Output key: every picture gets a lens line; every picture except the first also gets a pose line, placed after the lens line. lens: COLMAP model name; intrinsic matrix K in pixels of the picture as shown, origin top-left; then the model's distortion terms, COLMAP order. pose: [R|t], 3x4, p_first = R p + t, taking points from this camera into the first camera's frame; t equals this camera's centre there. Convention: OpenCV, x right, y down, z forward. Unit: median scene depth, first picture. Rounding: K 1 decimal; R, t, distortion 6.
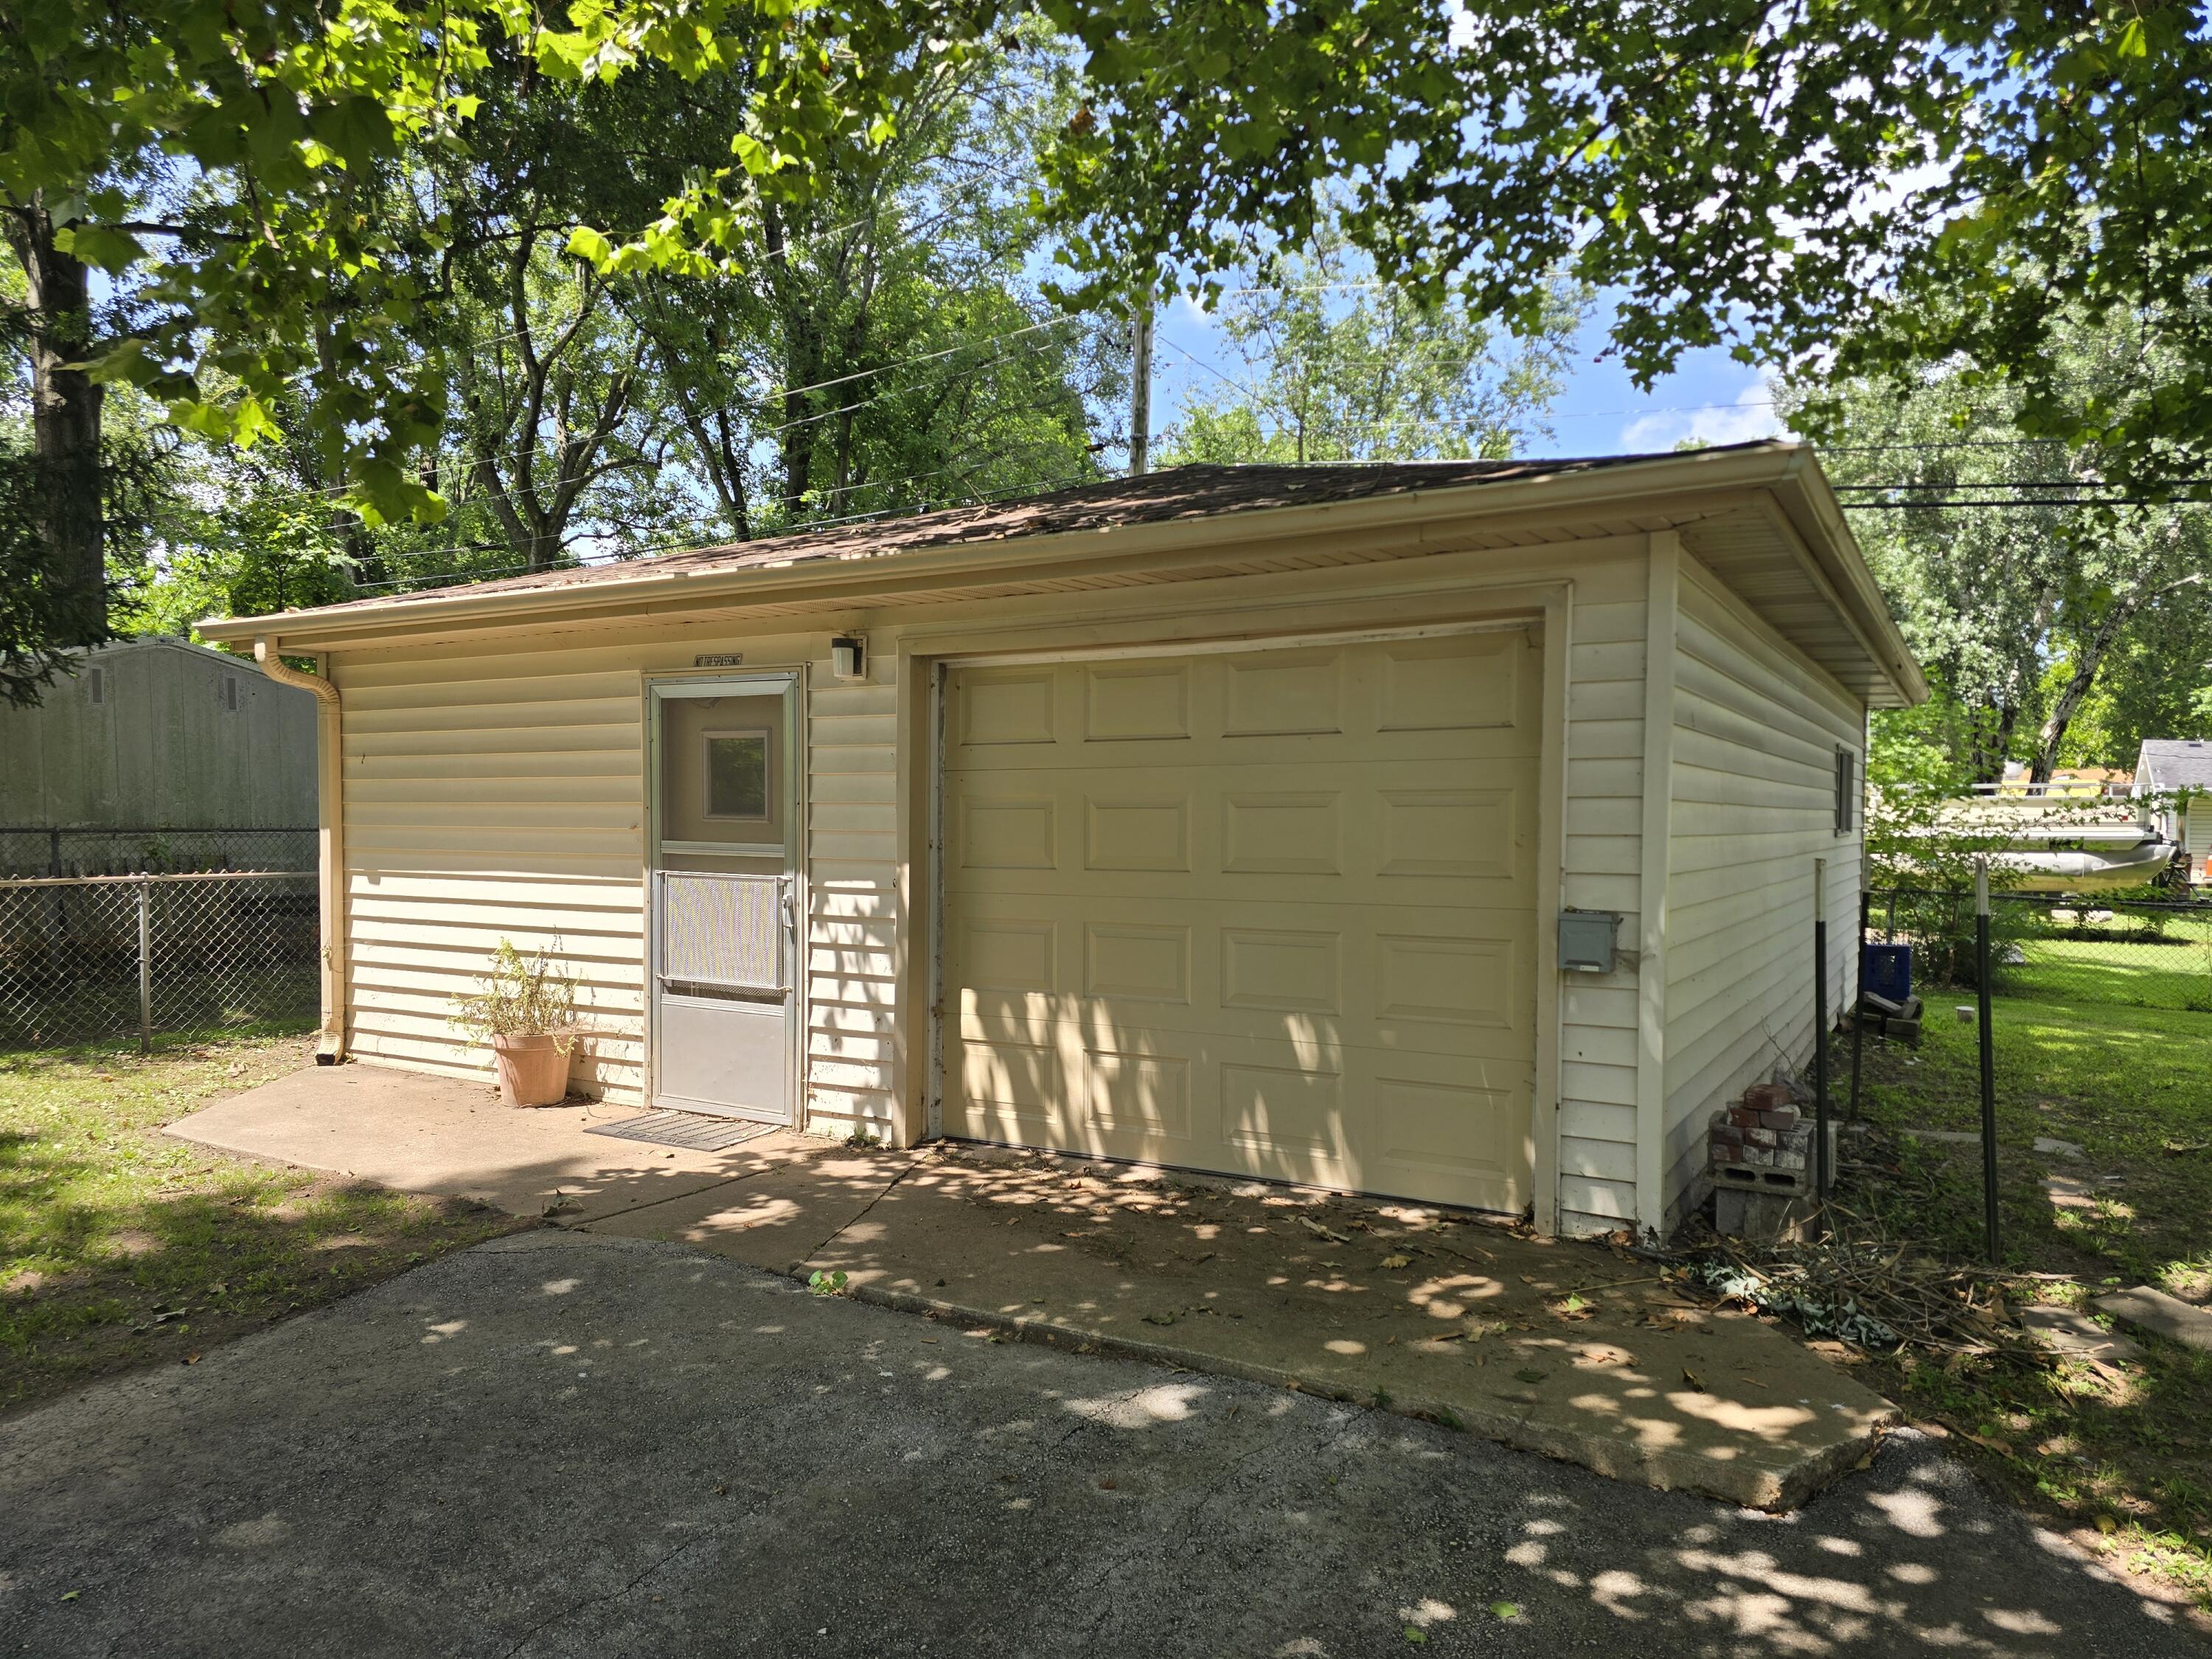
lens RADIAL K [[1563.2, 0, 1068.2], [0, 1563.2, 871.3], [0, 0, 1]] dist [0.036909, -0.005634]
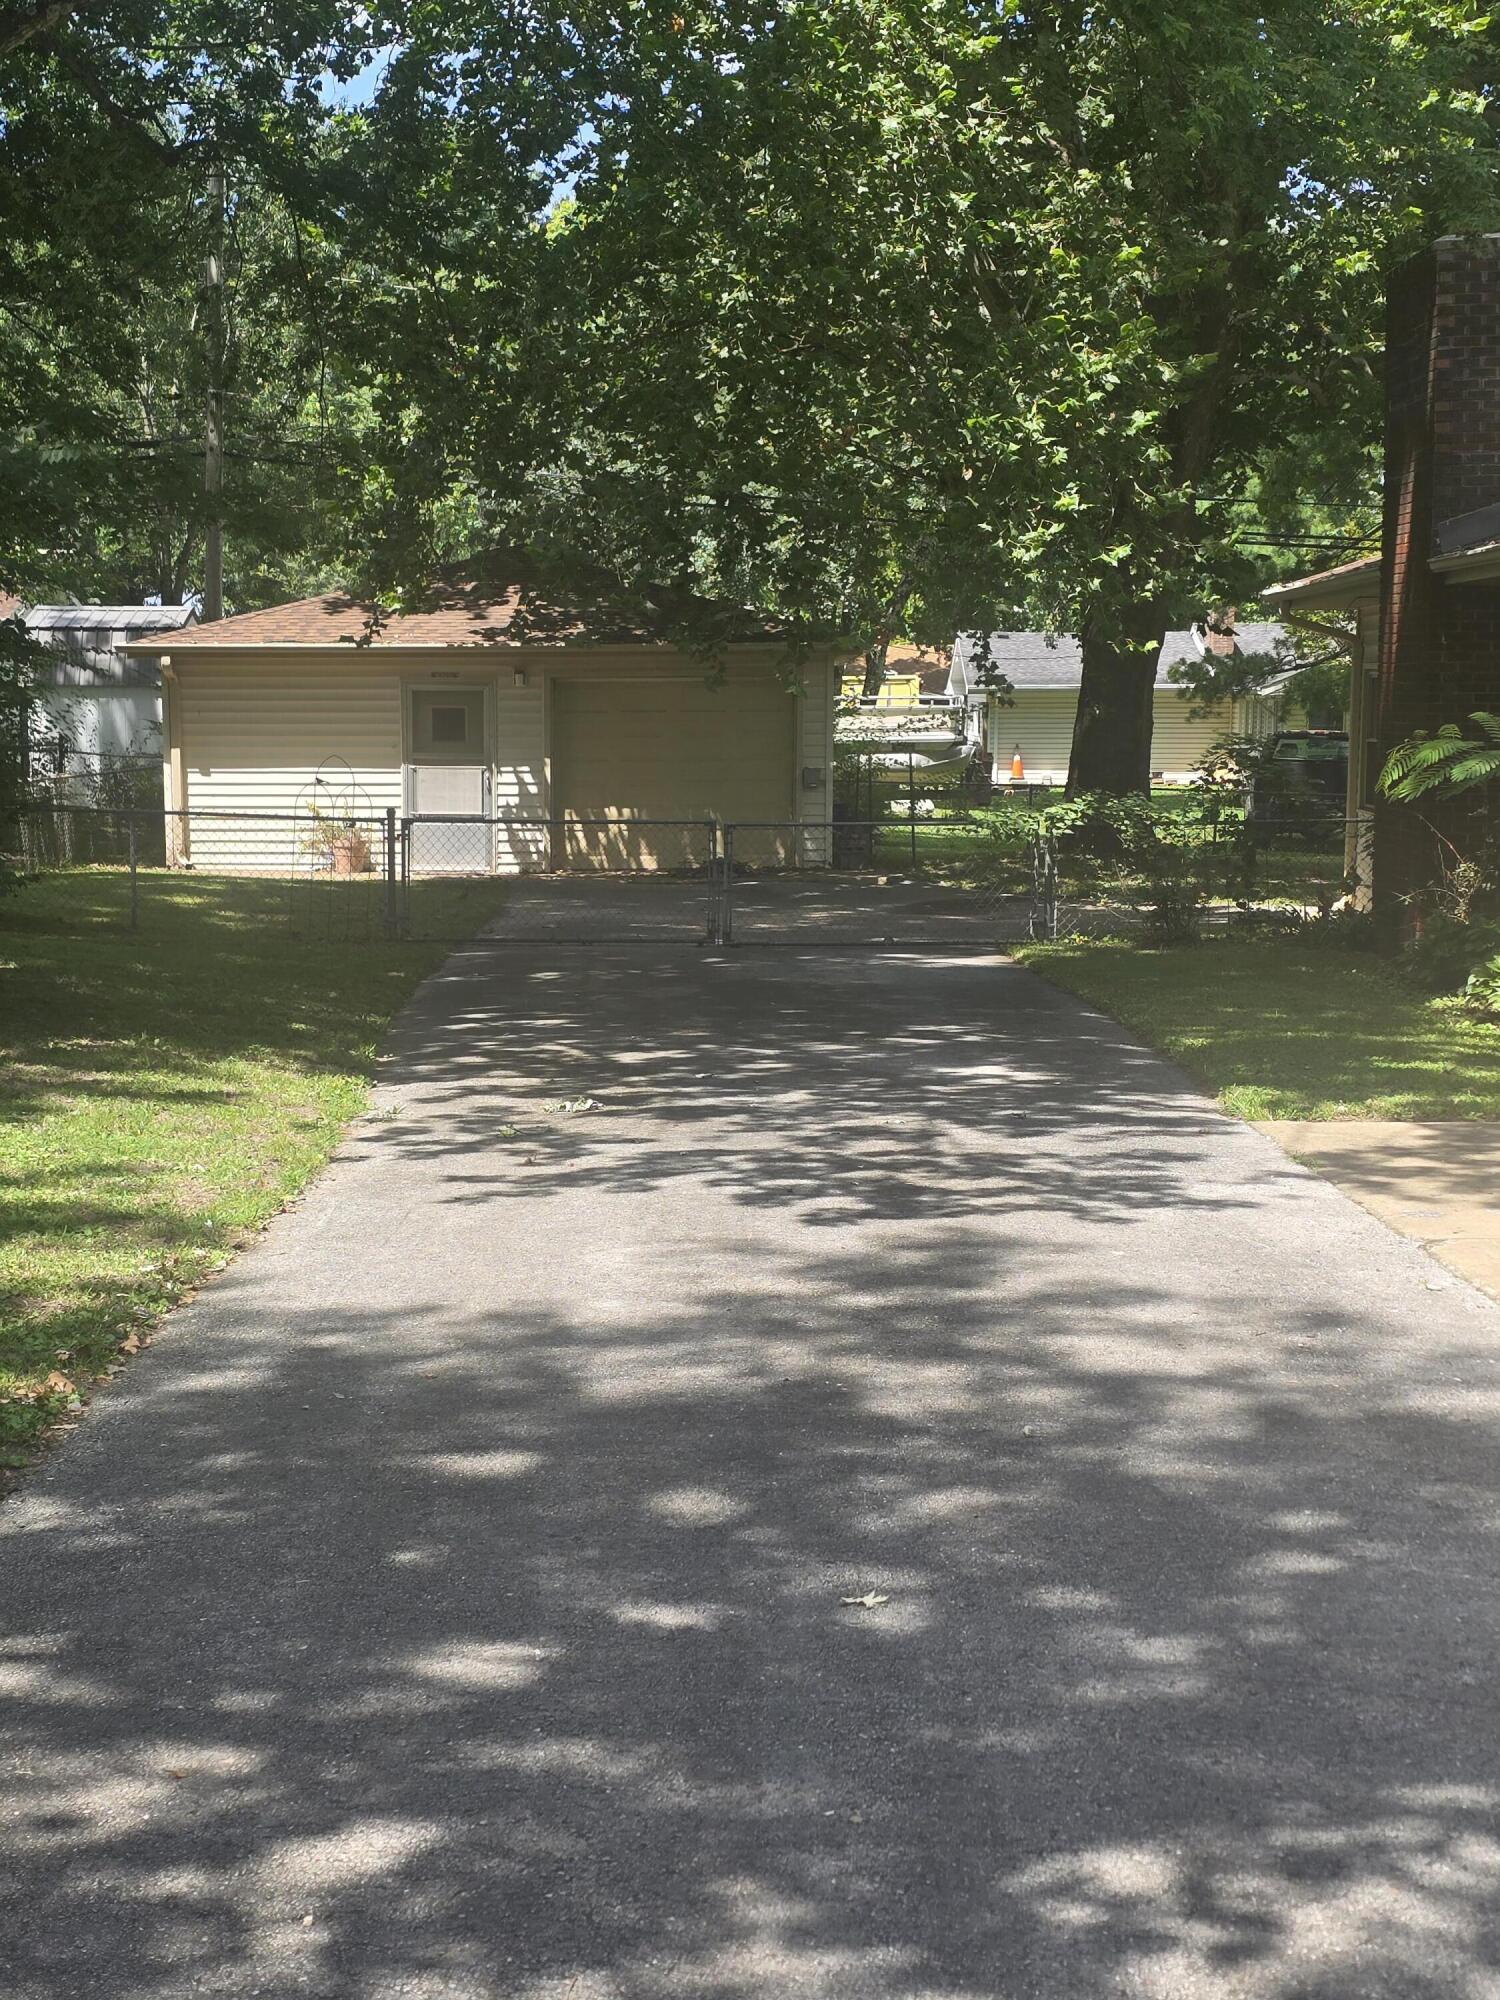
lens RADIAL K [[3032.0, 0, 750.0], [0, 3032.0, 1000.0], [0, 0, 1]] dist [0.152636, -0.085361]
pose [[0.865205, -0.055390, 0.498350, -2.225910], [0.024624, 0.997374, 0.068104, 0.053862], [-0.500814, -0.046653, 0.864297, -3.341619]]
